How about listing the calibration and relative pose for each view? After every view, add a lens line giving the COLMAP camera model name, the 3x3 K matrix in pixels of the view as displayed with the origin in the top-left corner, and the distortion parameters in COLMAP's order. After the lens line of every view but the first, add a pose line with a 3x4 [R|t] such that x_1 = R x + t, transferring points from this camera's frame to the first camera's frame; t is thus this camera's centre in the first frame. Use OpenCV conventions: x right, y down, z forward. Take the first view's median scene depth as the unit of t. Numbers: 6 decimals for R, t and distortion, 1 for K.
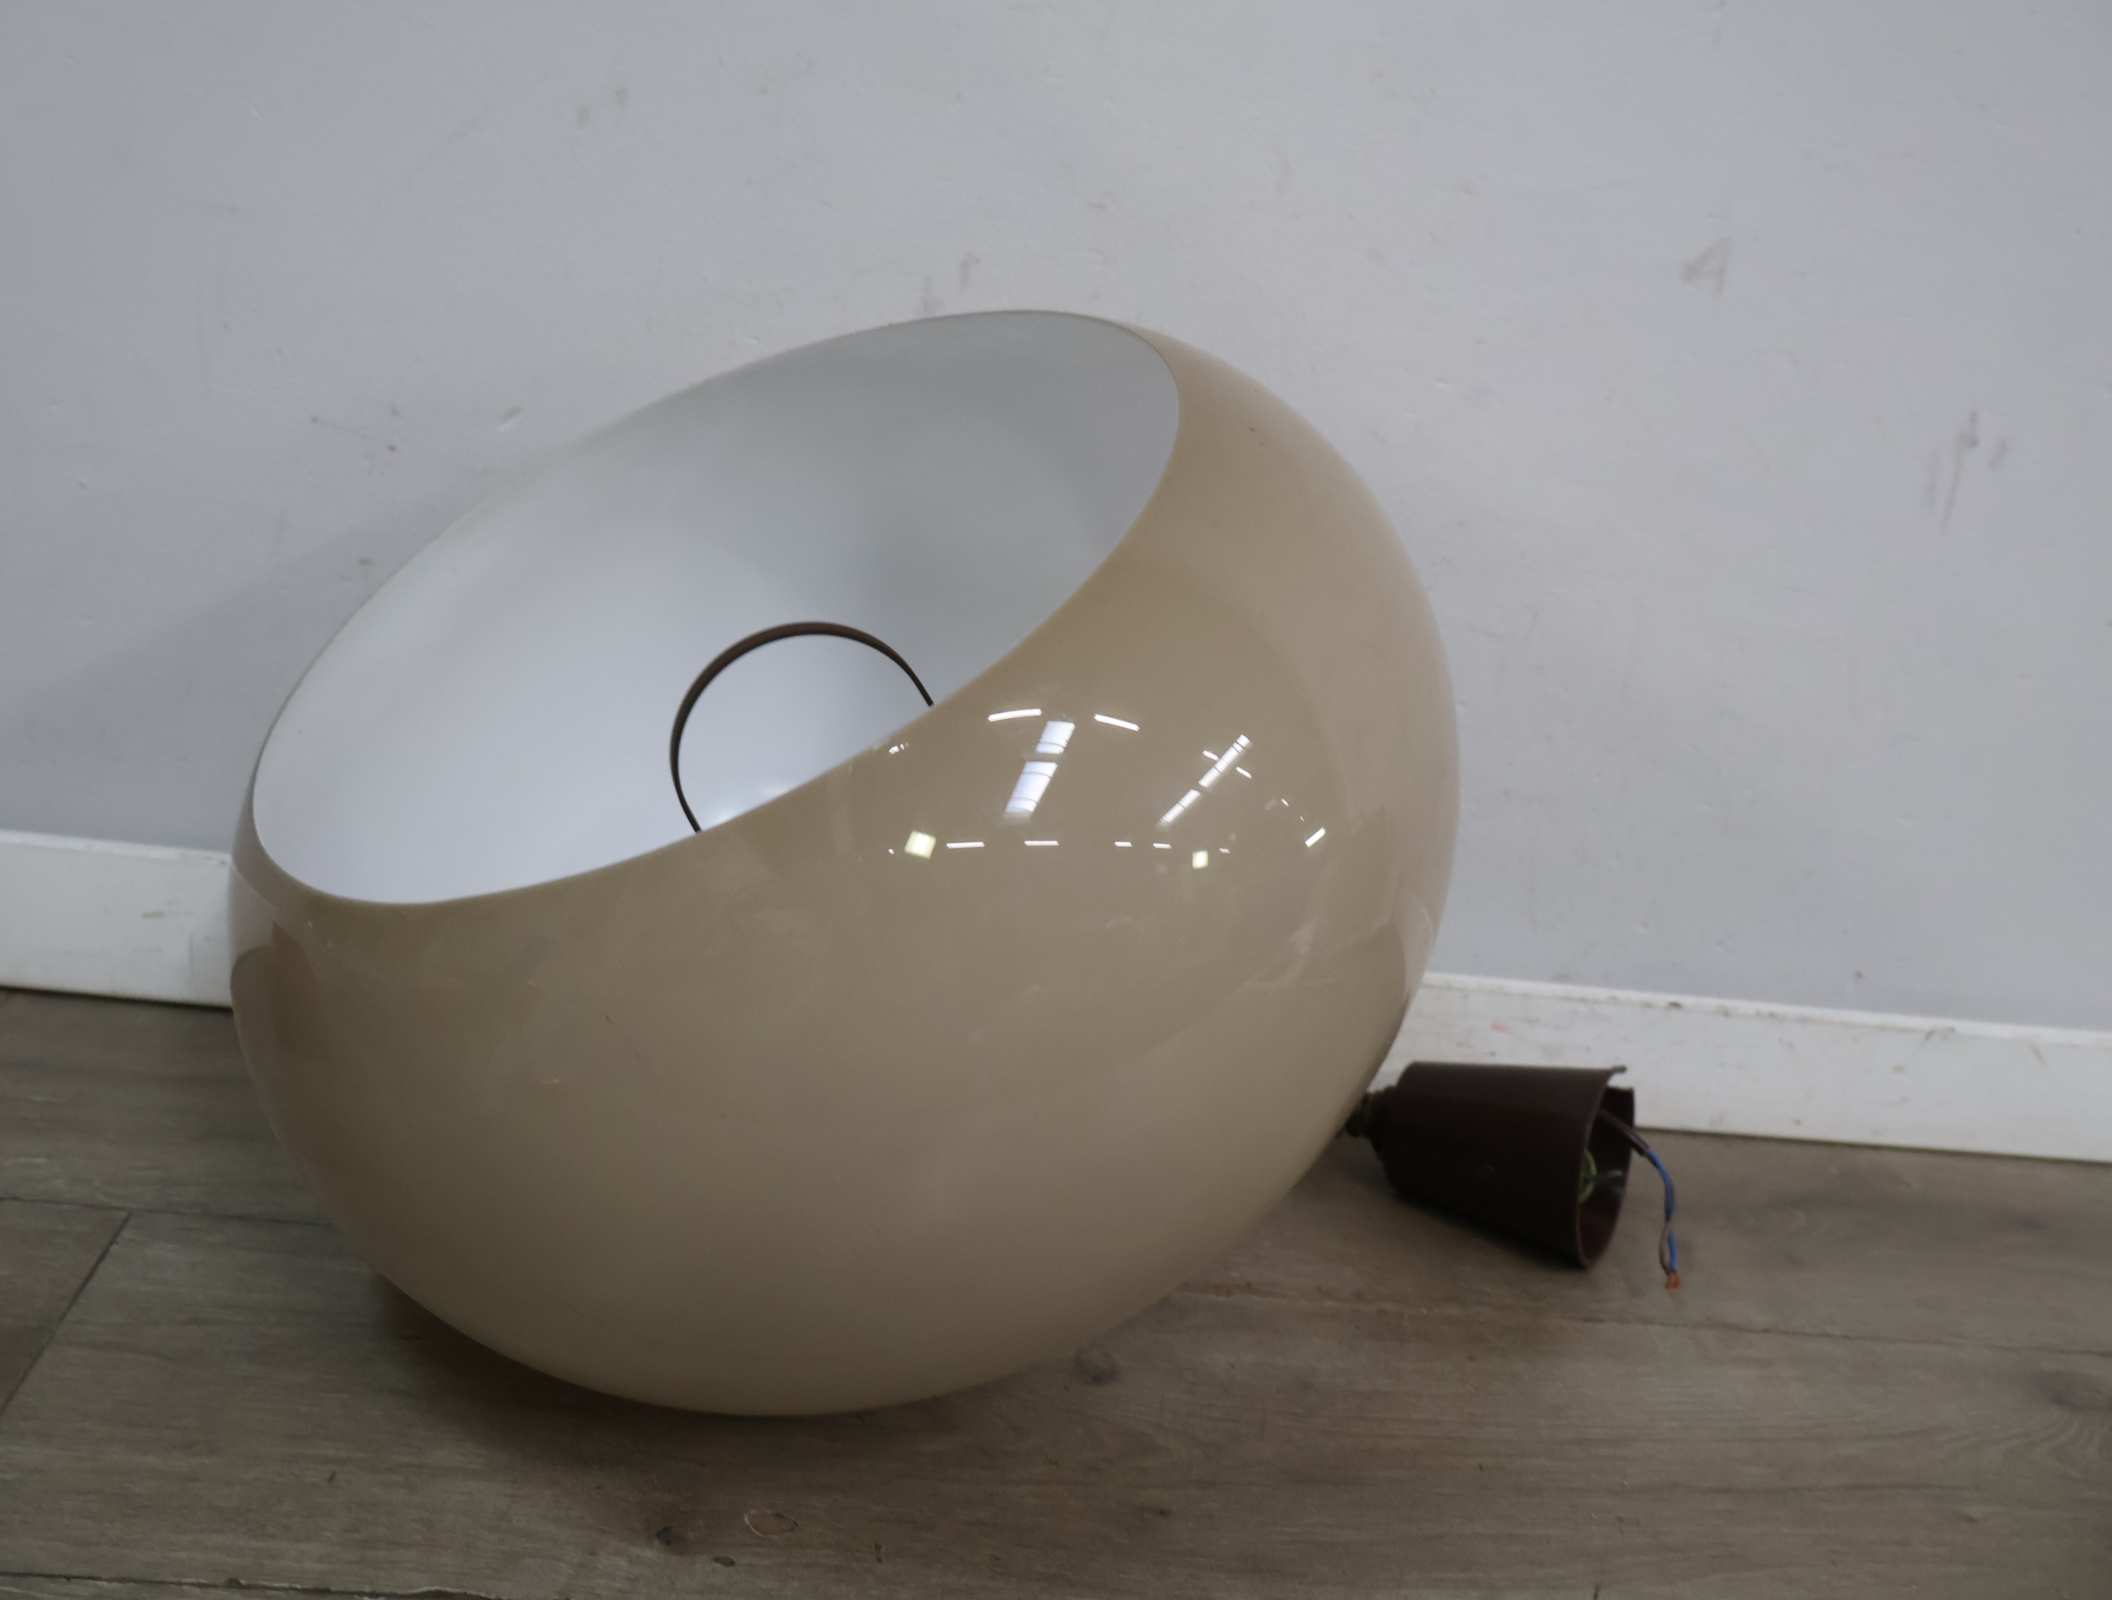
lens RADIAL K [[2022.2, 0, 1047.2], [0, 2022.2, 795.4], [0, 0, 1]] dist [0.001964, 0.000000]
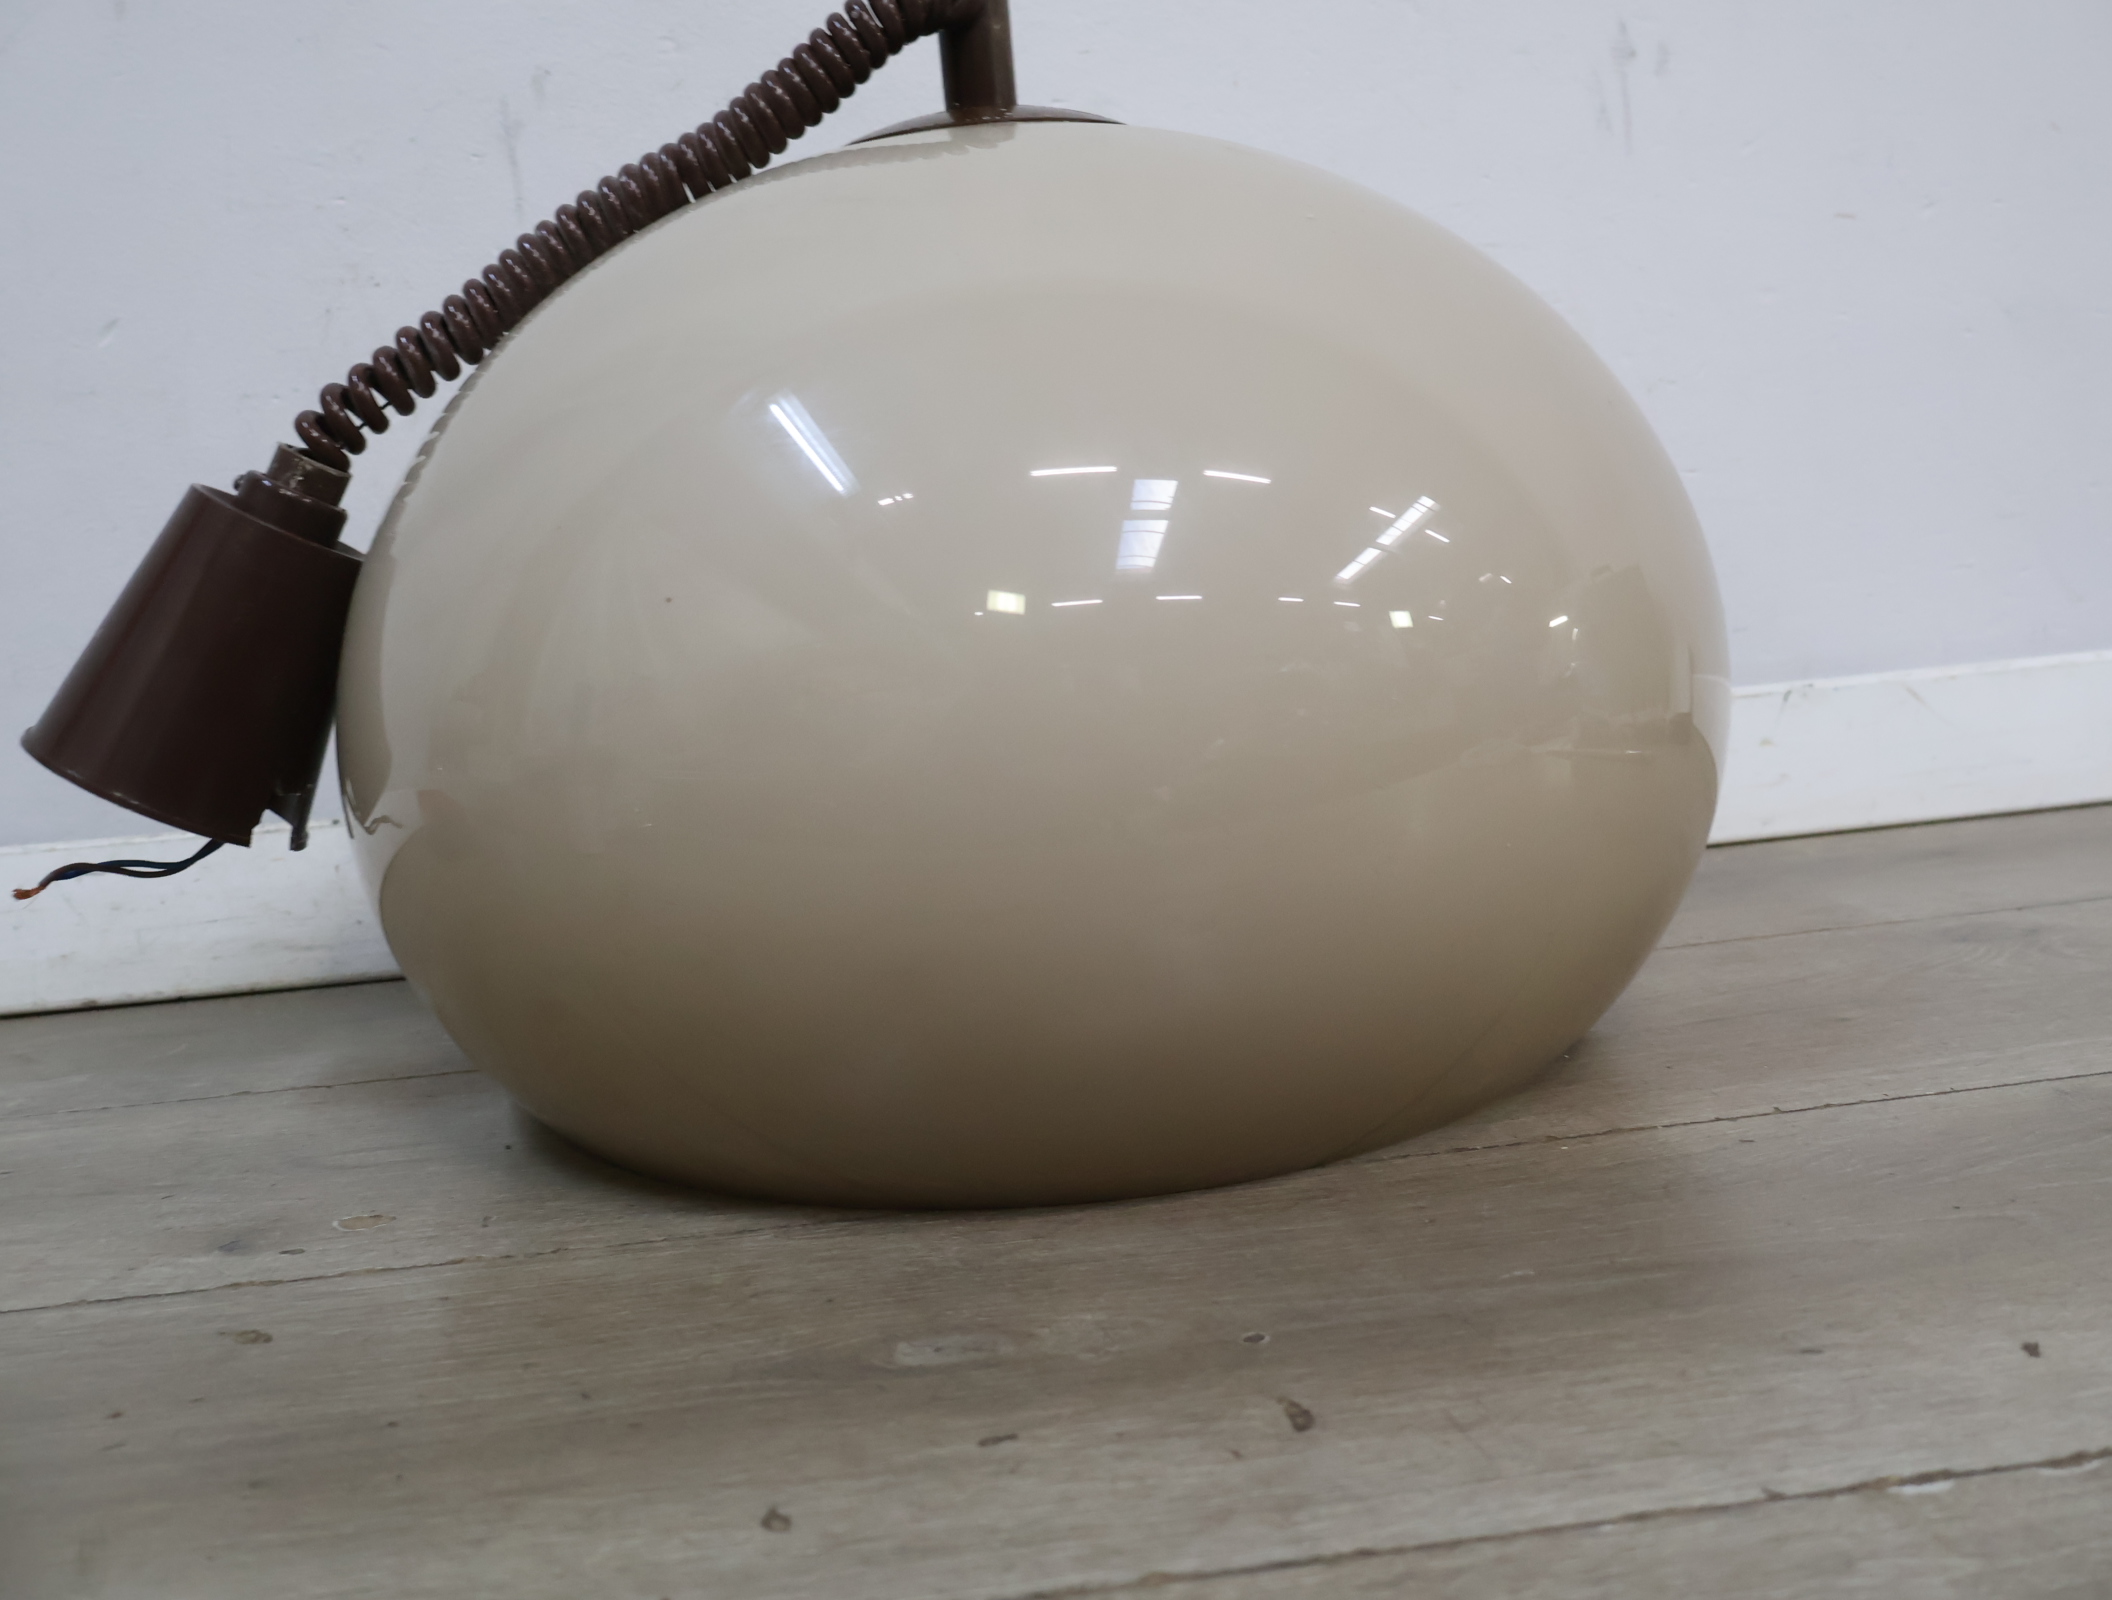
lens RADIAL K [[2022.2, 0, 1052.2], [0, 2022.2, 797.5], [0, 0, 1]] dist [0.001964, 0.000000]
pose [[0.975718, -0.217796, -0.023210, 0.172313], [0.209997, 0.960332, -0.183478, 0.347368], [0.062250, 0.174149, 0.982750, 0.137365]]
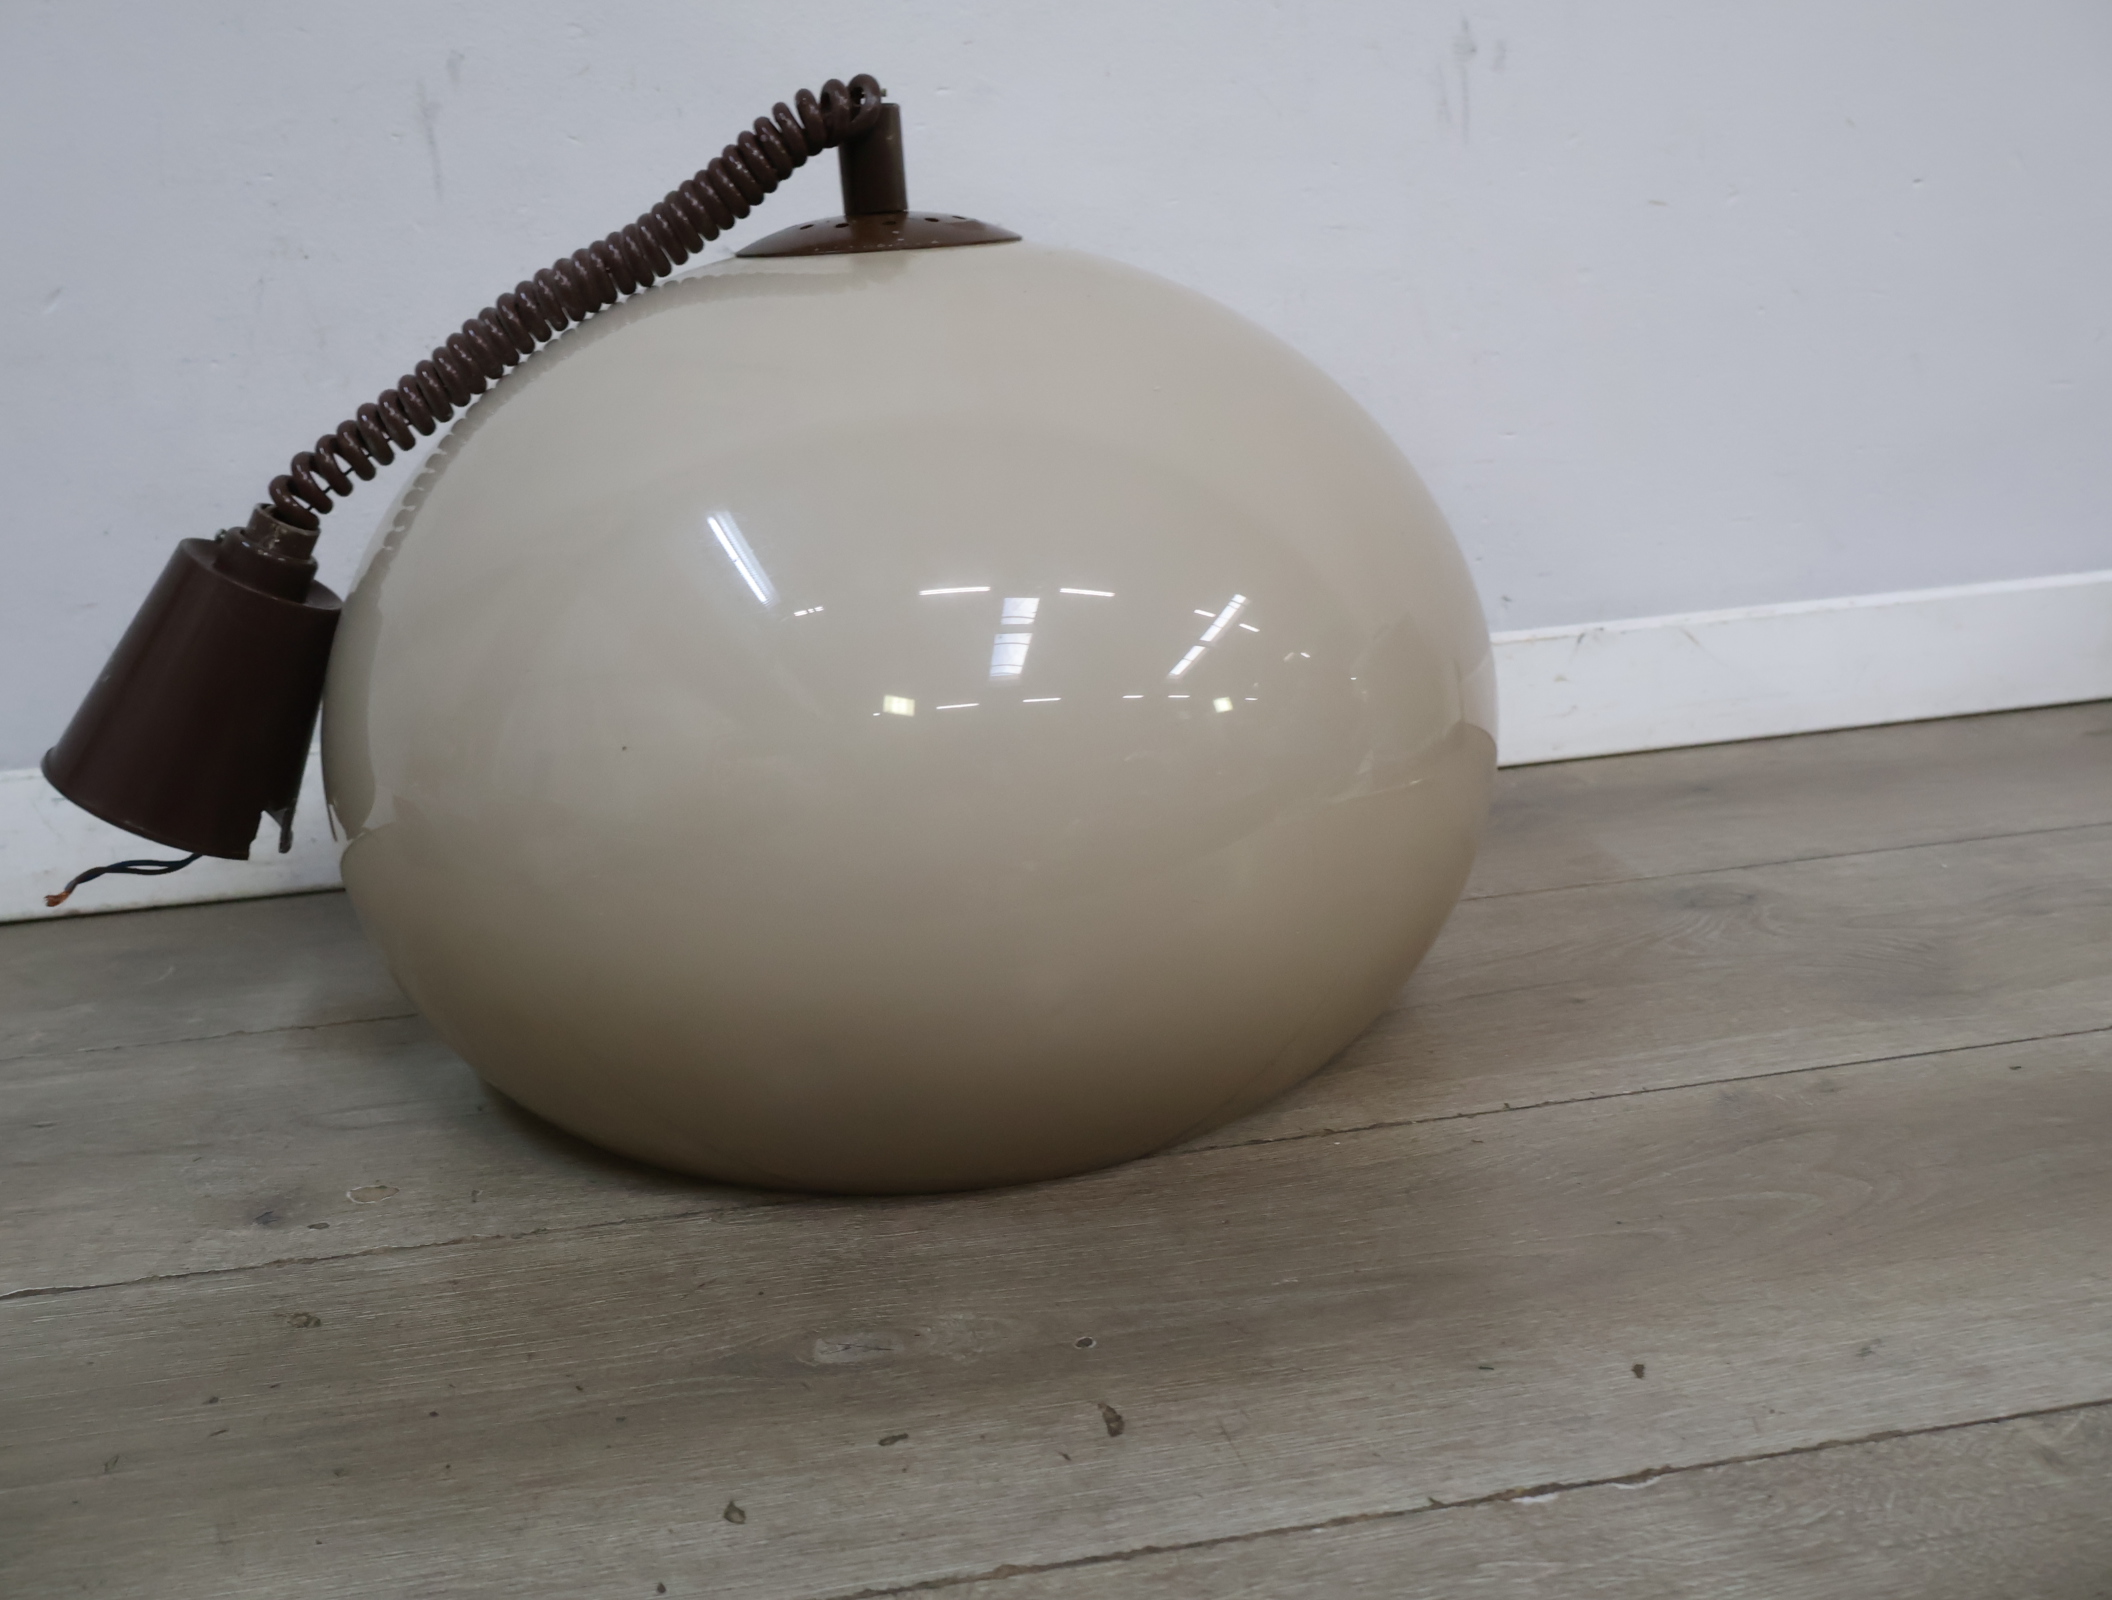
lens RADIAL K [[2022.2, 0, 1045.4], [0, 2022.2, 801.7], [0, 0, 1]] dist [0.001964, 0.000000]
pose [[0.978748, -0.205068, -0.000490, 0.207935], [0.205035, 0.978626, -0.015894, 0.215056], [0.003739, 0.015456, 0.999874, -0.031916]]
